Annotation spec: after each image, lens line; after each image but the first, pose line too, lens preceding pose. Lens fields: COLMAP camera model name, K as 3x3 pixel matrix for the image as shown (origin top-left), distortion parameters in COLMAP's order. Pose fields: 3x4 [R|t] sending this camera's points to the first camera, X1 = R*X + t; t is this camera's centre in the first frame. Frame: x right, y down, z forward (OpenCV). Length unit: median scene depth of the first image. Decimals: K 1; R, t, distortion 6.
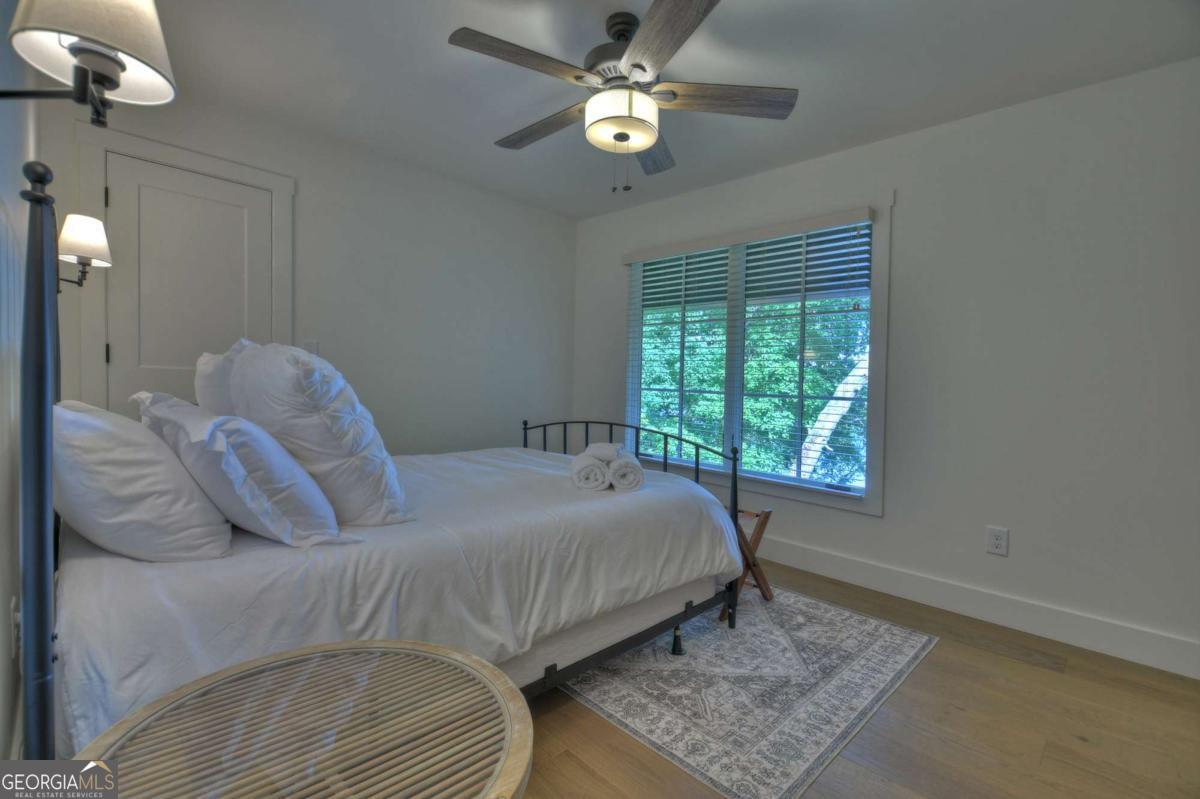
lens RADIAL K [[534.7, 0, 605.4], [0, 534.7, 395.4], [0, 0, 1]] dist [0.023442, -0.015501]
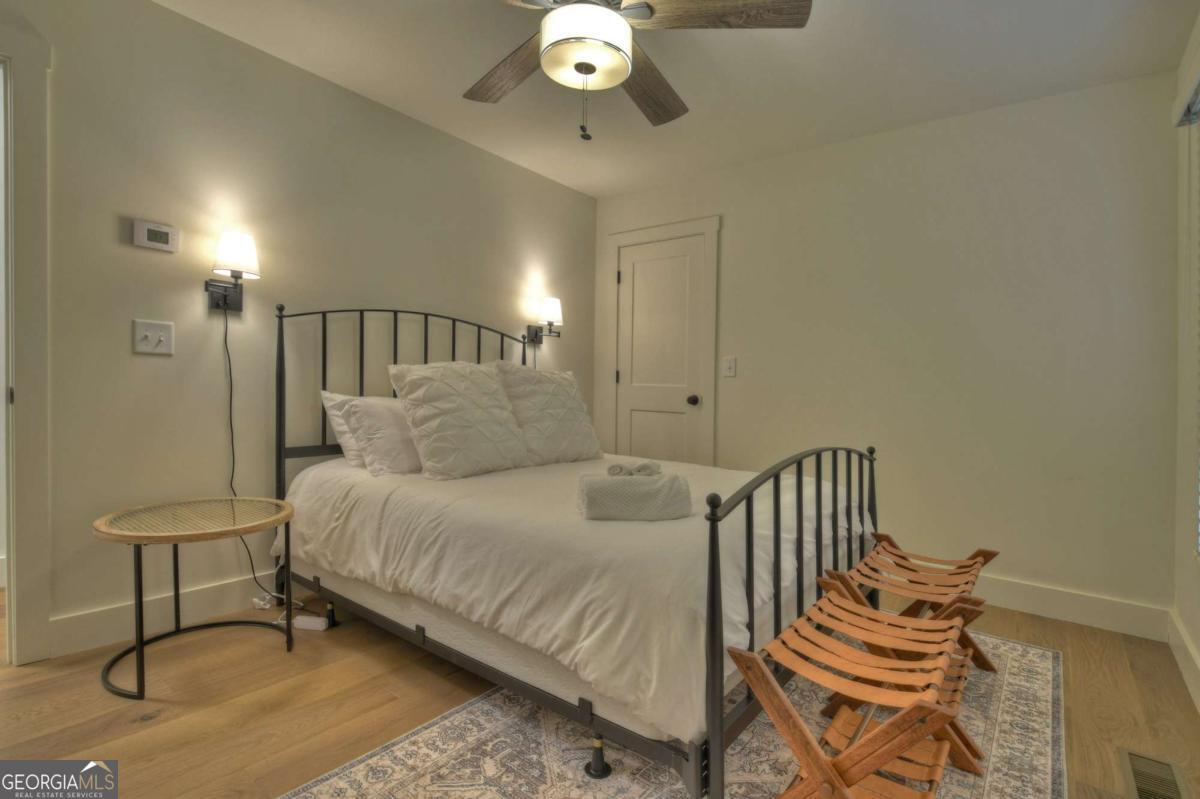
lens RADIAL K [[579.5, 0, 597.3], [0, 579.5, 386.1], [0, 0, 1]] dist [-0.001752, -0.000626]
pose [[0.110318, -0.032724, -0.993358, 1.056905], [-0.029141, 0.998922, -0.036144, 0.017931], [0.993469, 0.032935, 0.109245, 1.083616]]
